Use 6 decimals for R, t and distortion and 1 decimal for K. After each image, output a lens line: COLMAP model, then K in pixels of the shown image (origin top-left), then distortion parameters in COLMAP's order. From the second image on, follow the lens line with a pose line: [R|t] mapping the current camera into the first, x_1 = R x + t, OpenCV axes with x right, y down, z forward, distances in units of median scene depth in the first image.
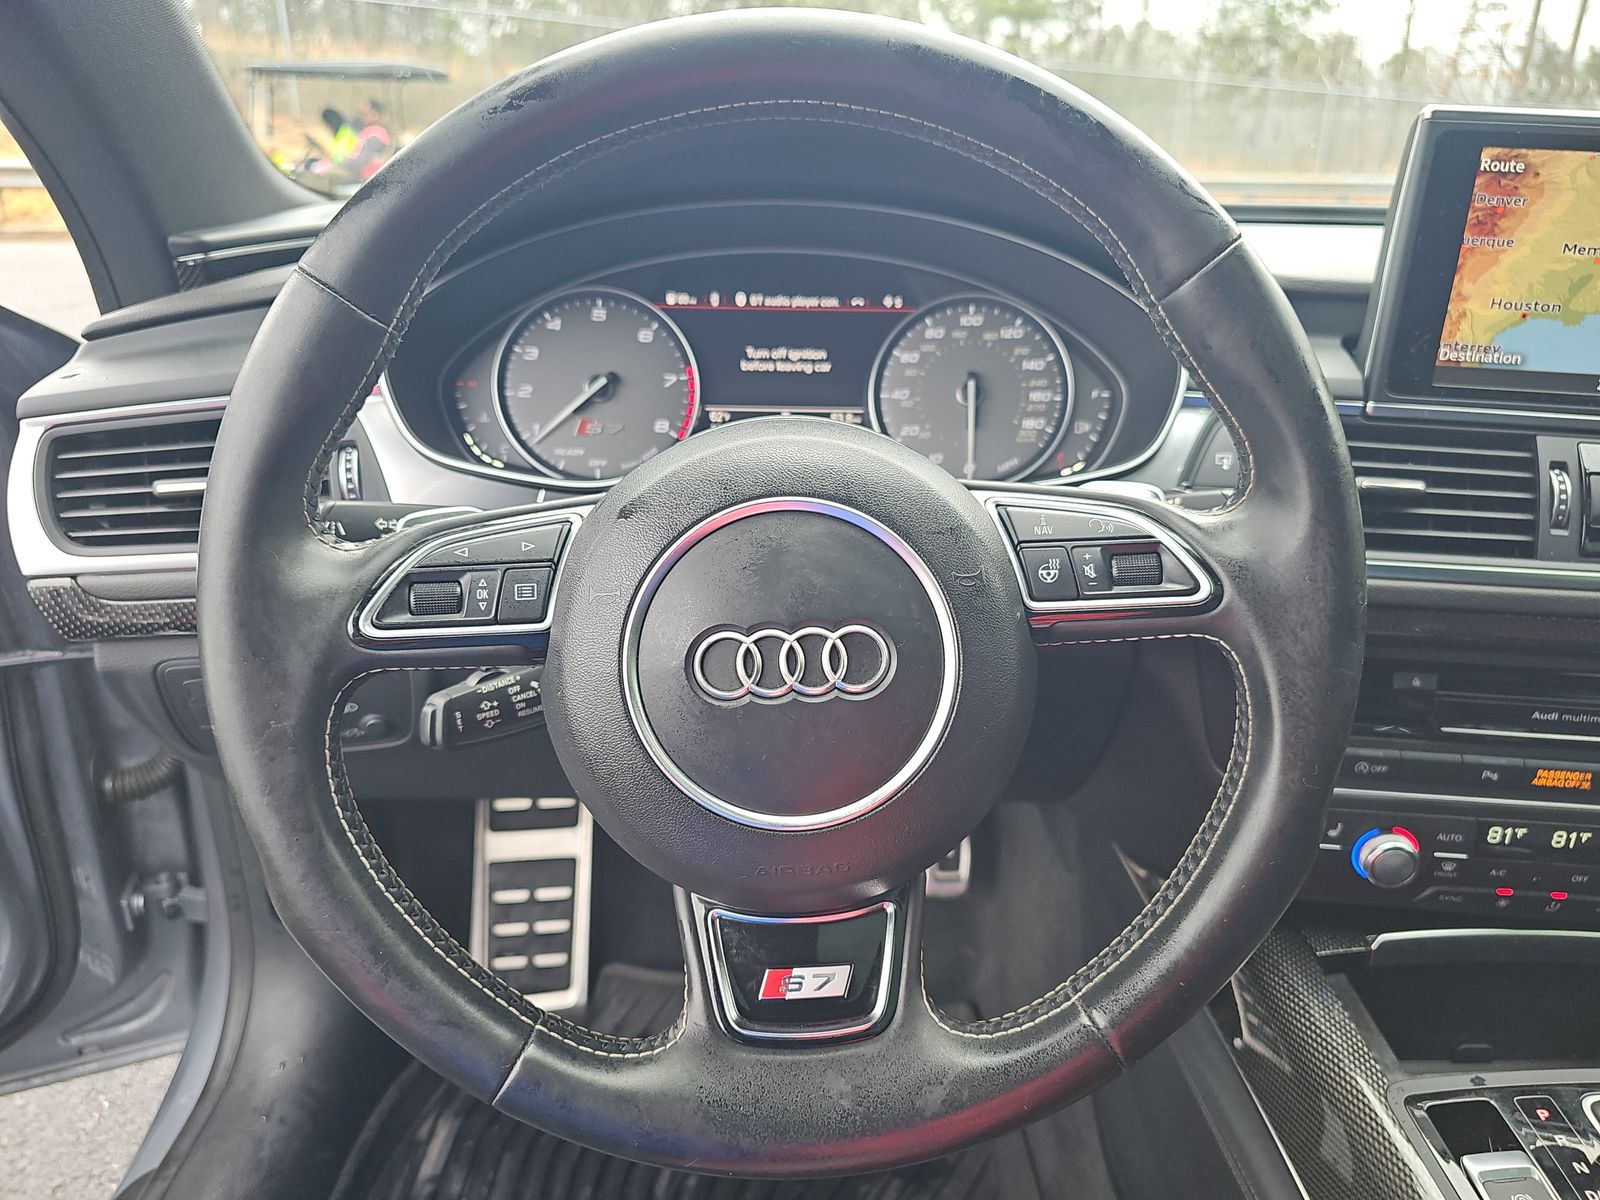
lens RADIAL K [[1039.2, 0, 800.0], [0, 1039.2, 600.0], [0, 0, 1]] dist [0.060003, -0.085070]
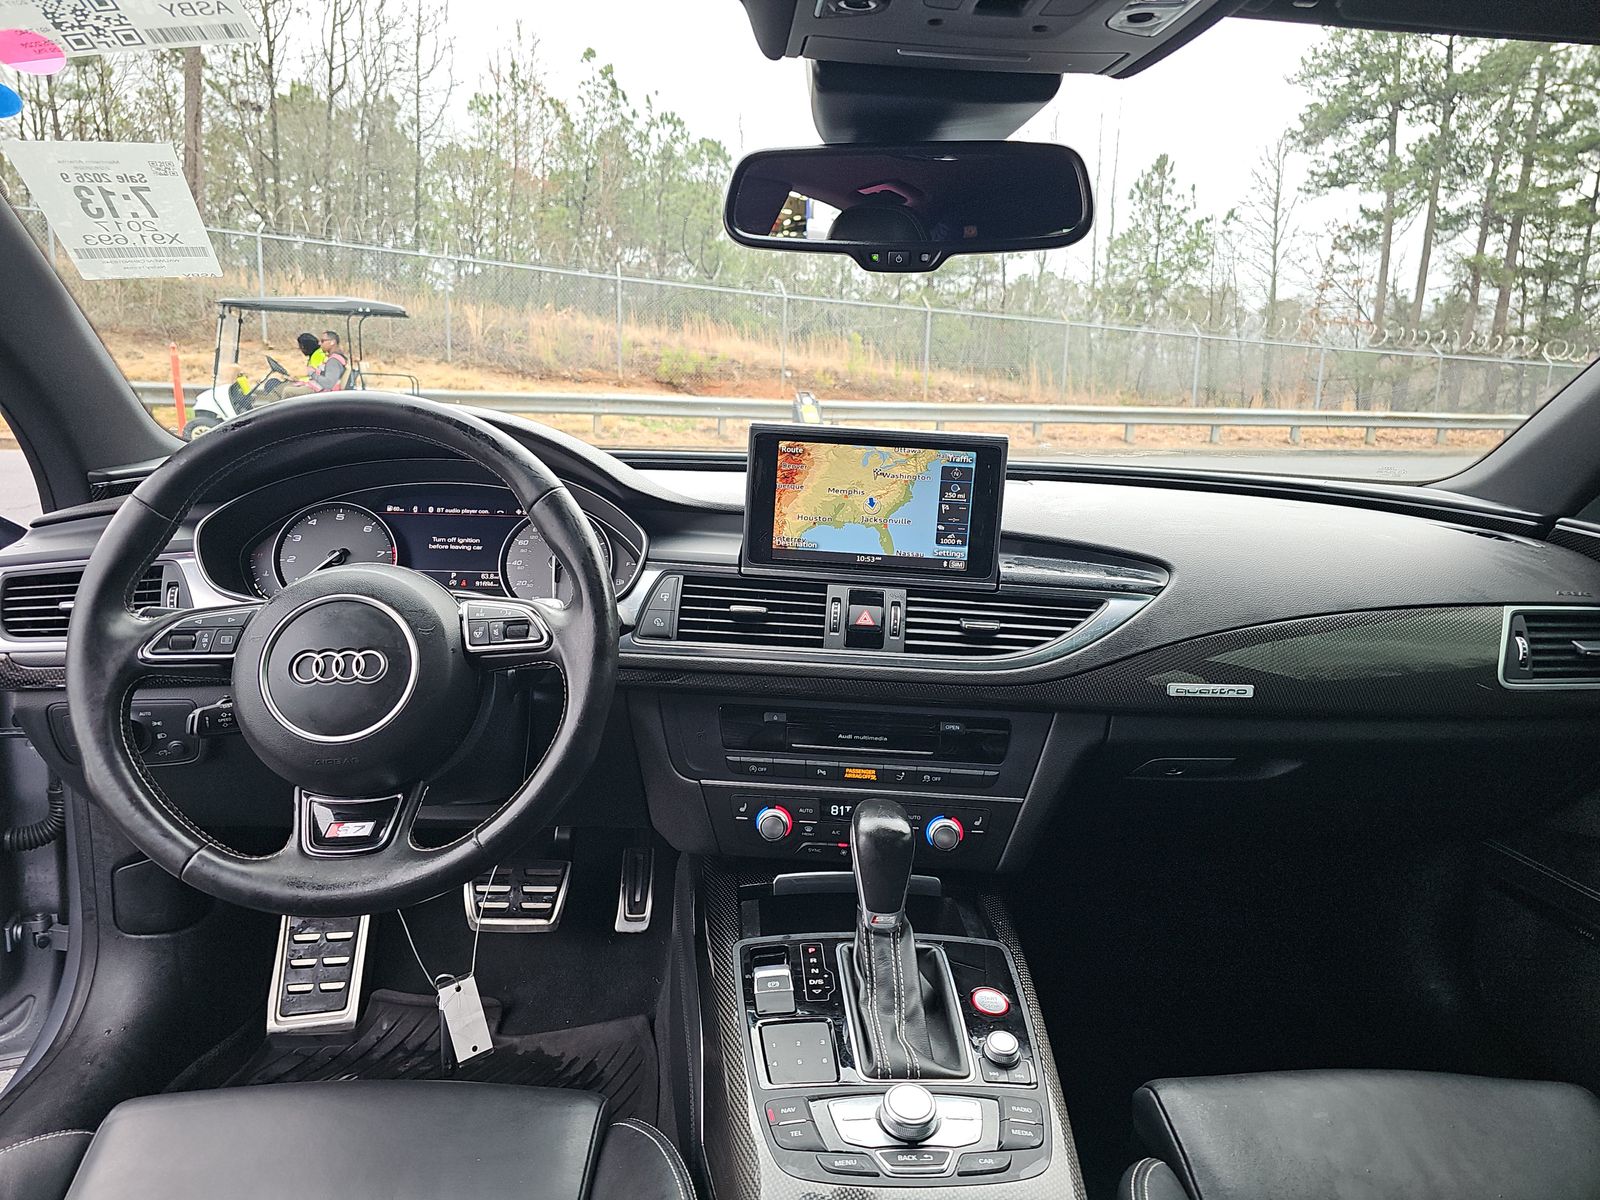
lens RADIAL K [[1023.9, 0, 800.0], [0, 1023.9, 600.0], [0, 0, 1]] dist [0.052275, -0.046986]
pose [[0.998788, 0.006429, 0.048793, 0.494553], [0.002894, 0.982046, -0.188620, 0.192916], [-0.049129, 0.188533, 0.980837, -0.711892]]
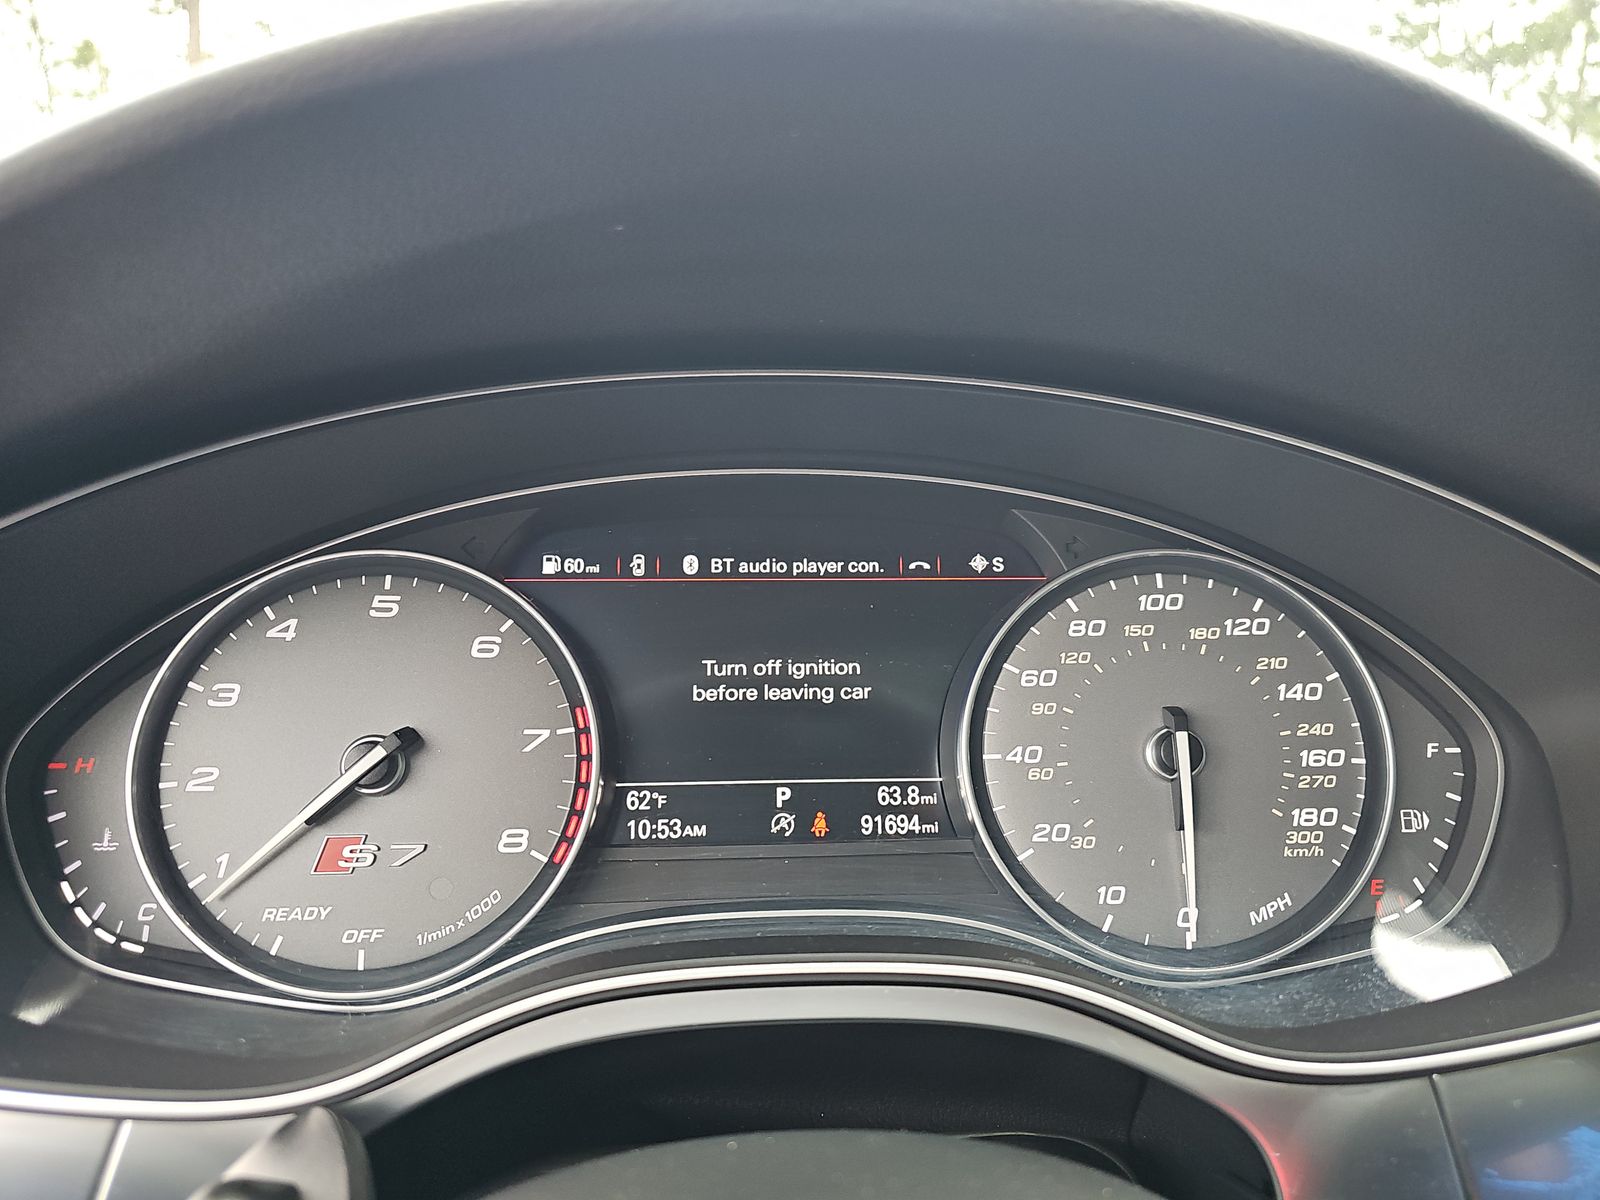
lens RADIAL K [[1023.9, 0, 800.0], [0, 1023.9, 600.0], [0, 0, 1]] dist [0.052275, -0.046986]
pose [[0.999506, -0.016643, 0.026653, -0.017862], [0.021339, 0.982139, -0.186945, -0.184839], [-0.023066, 0.187422, 0.982009, 0.537879]]
